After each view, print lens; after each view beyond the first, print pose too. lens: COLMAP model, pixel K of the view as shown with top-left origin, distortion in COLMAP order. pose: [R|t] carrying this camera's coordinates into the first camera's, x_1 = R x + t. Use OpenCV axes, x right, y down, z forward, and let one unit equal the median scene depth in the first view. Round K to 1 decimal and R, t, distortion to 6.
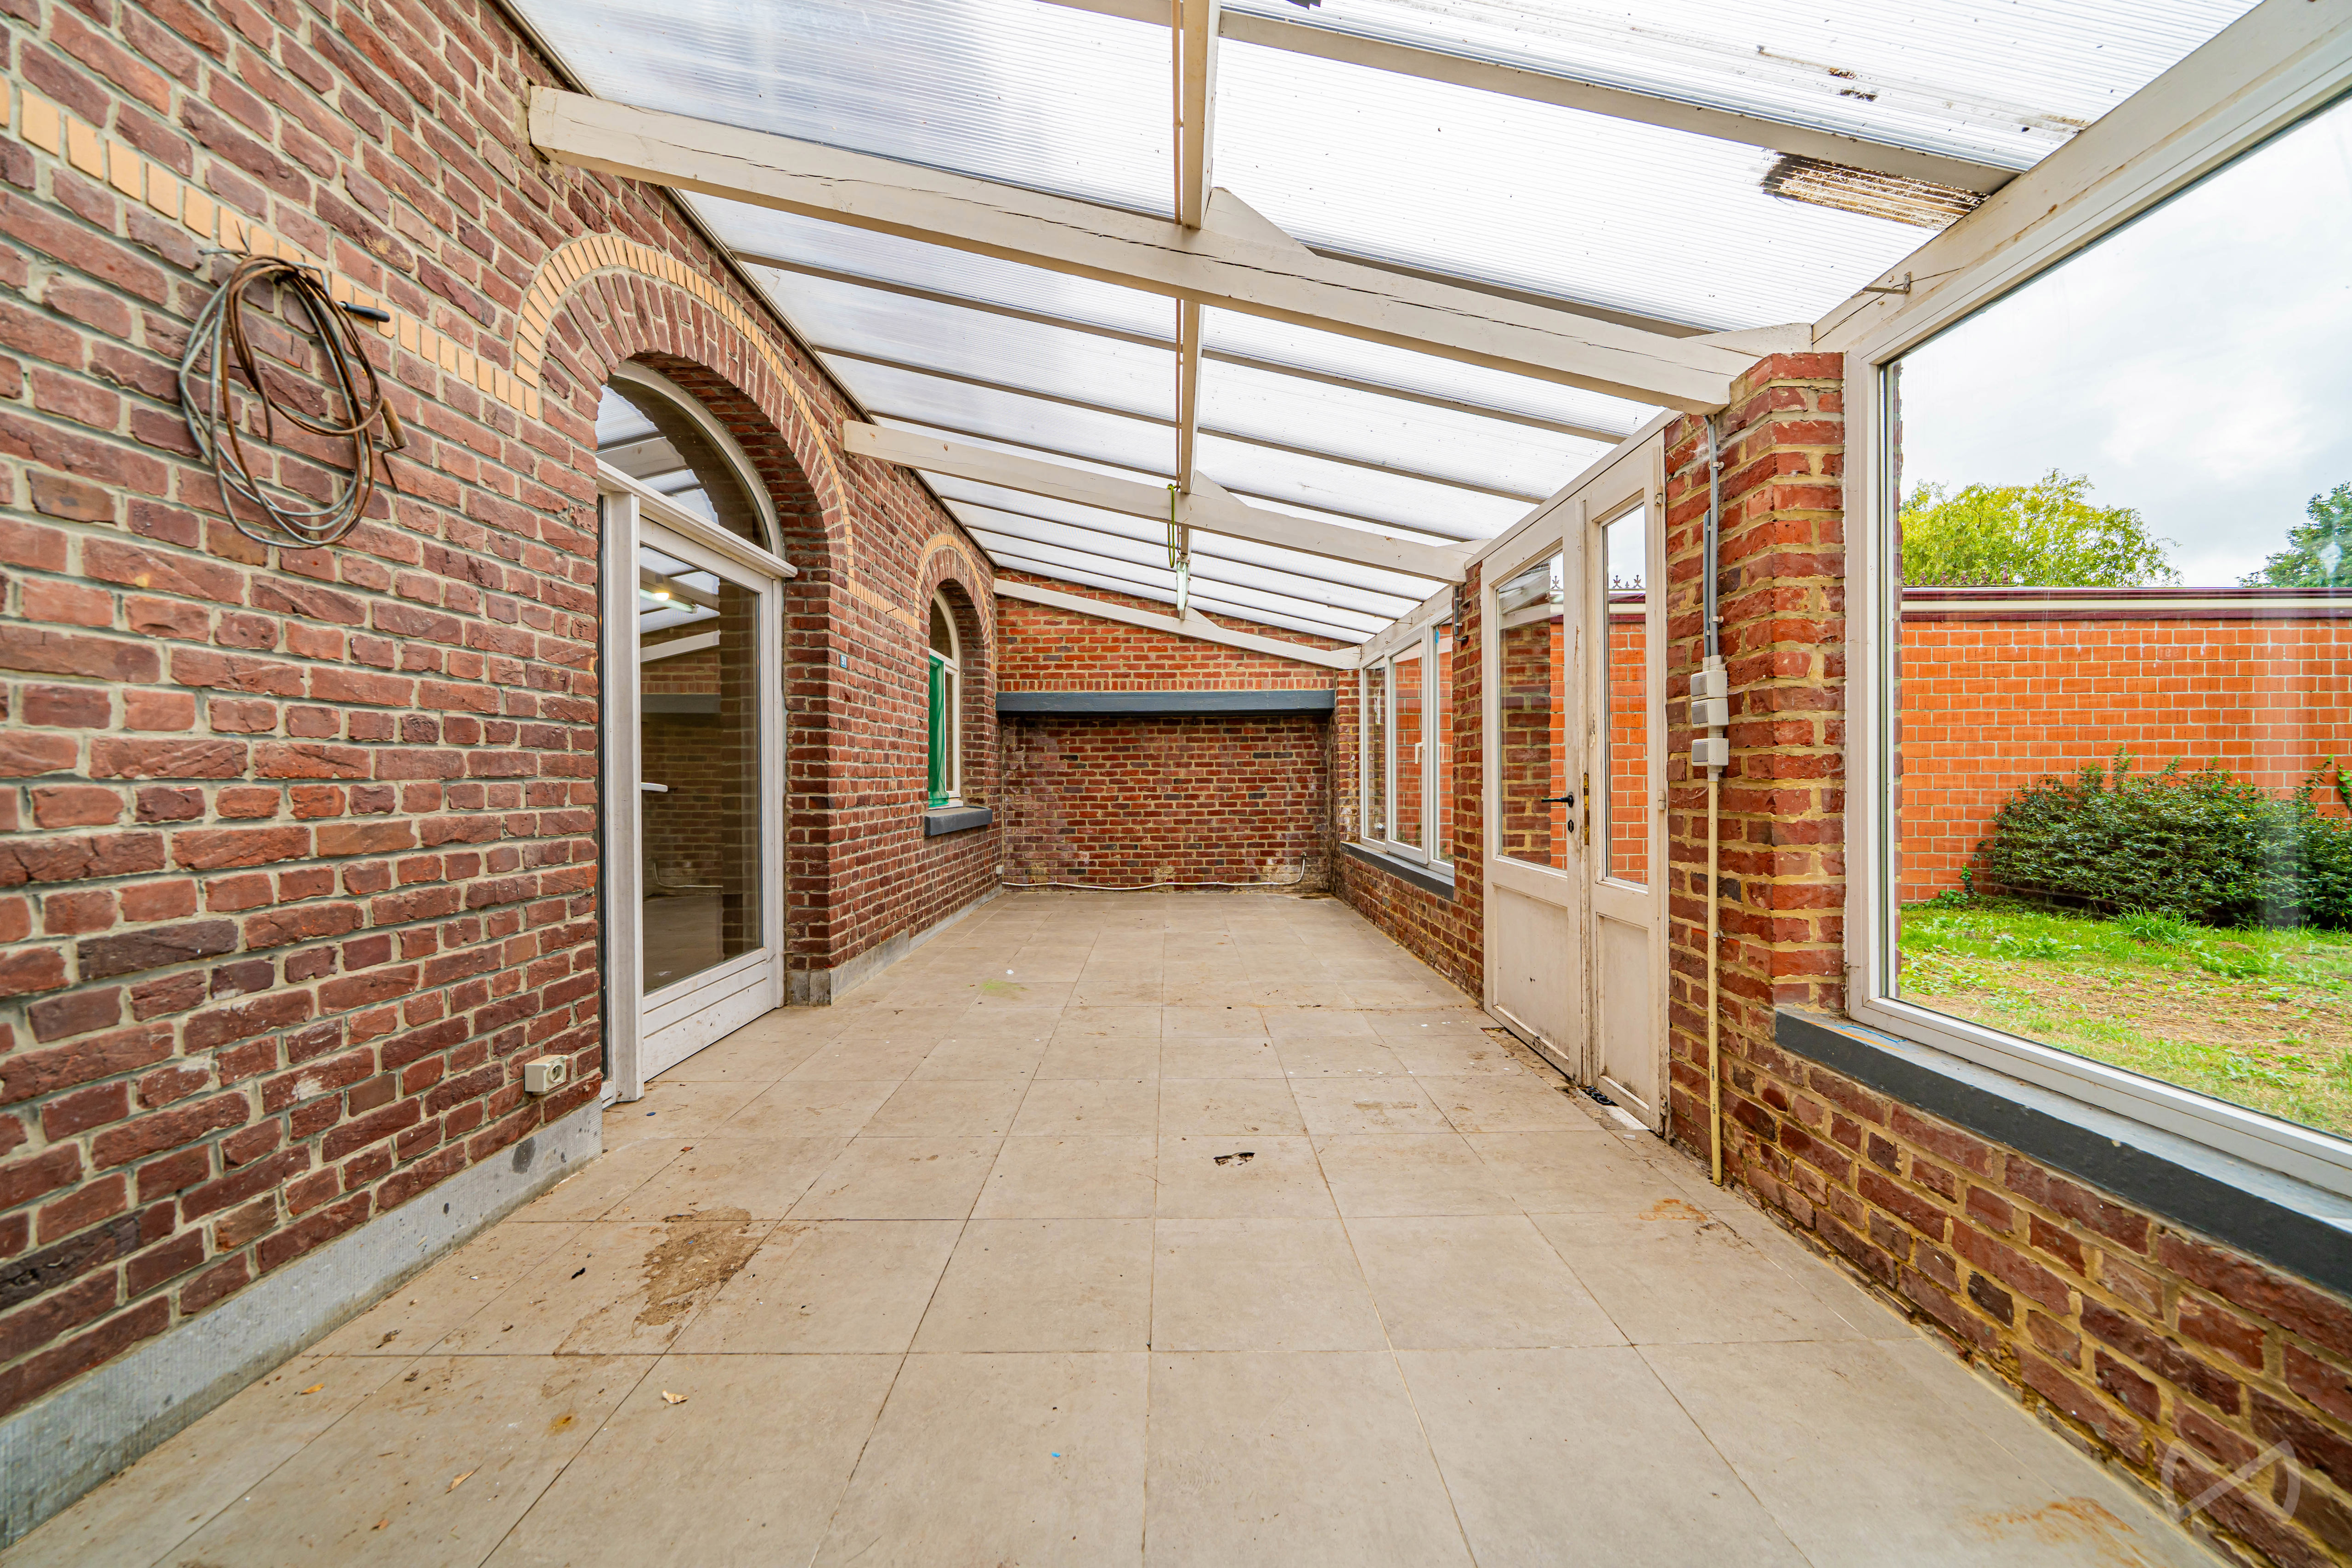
lens RADIAL K [[796.8, 0, 1174.1], [0, 796.8, 781.4], [0, 0, 1]] dist [-0.007521, -0.000136]
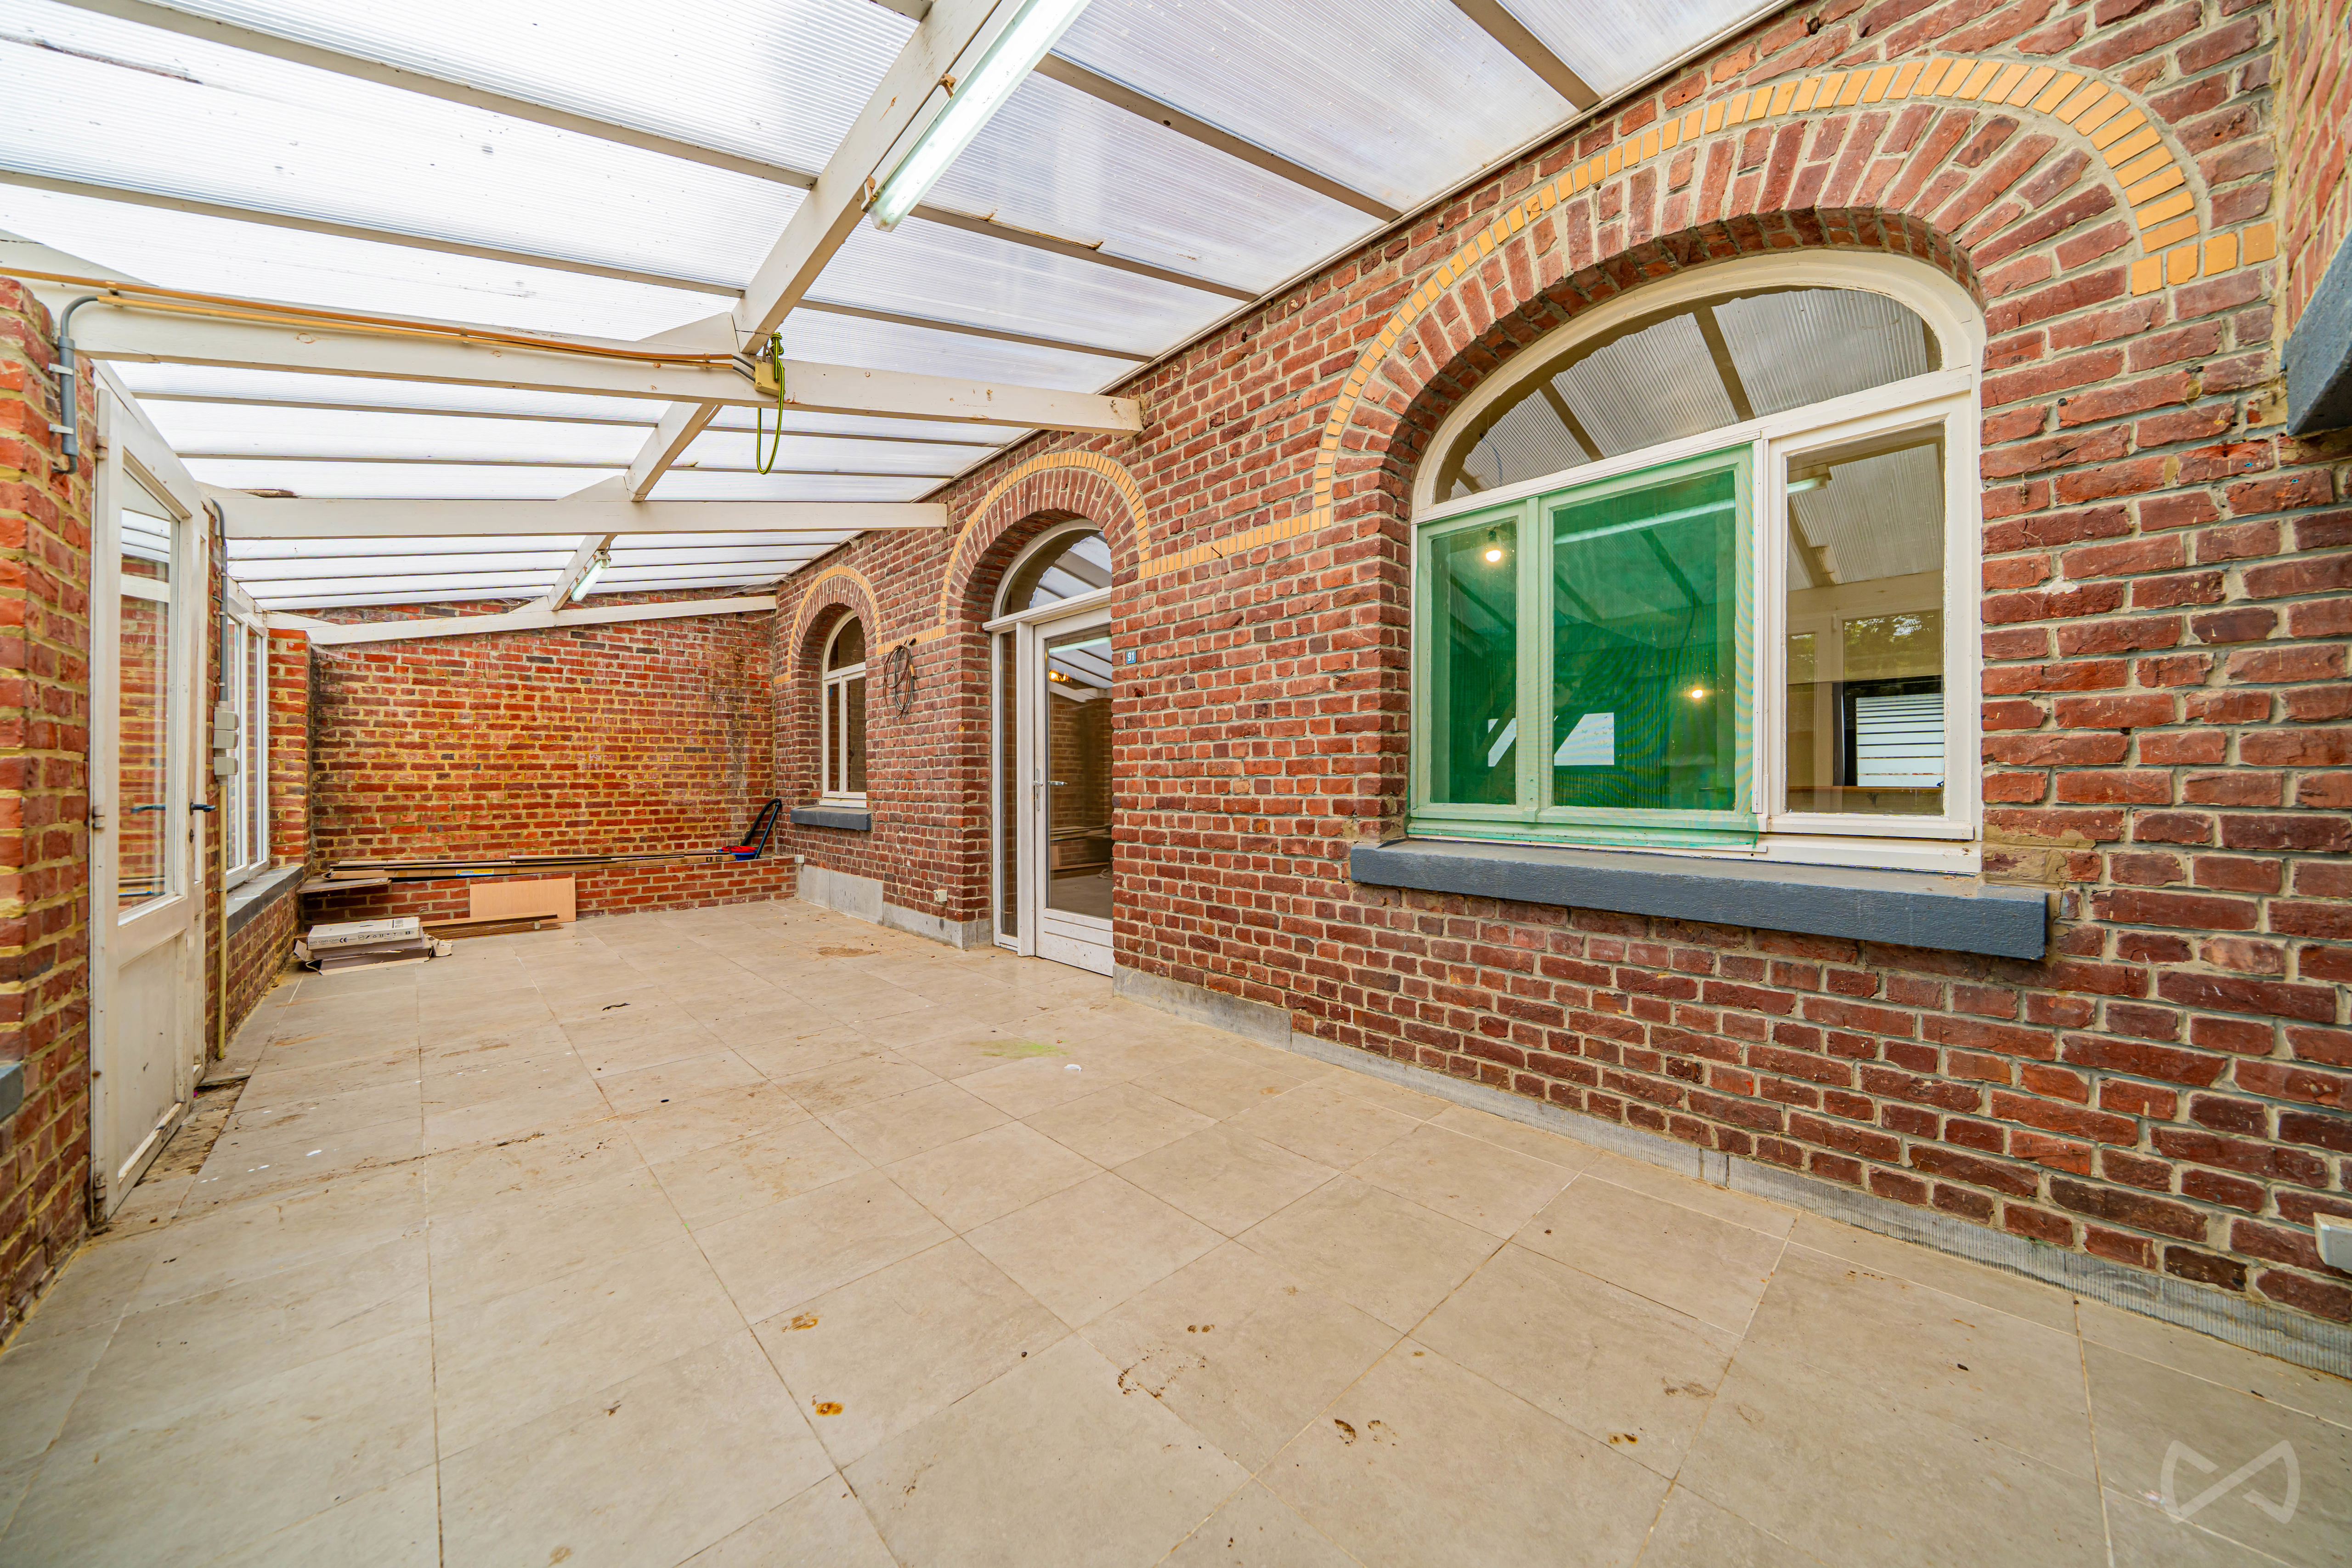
lens RADIAL K [[795.8, 0, 1176.0], [0, 795.8, 784.0], [0, 0, 1]] dist [-0.022715, -0.000219]
pose [[-0.718804, 0.006419, -0.695184, 0.410696], [-0.000454, 0.999953, 0.009702, -0.009489], [0.695213, 0.007290, -0.718767, 3.296050]]
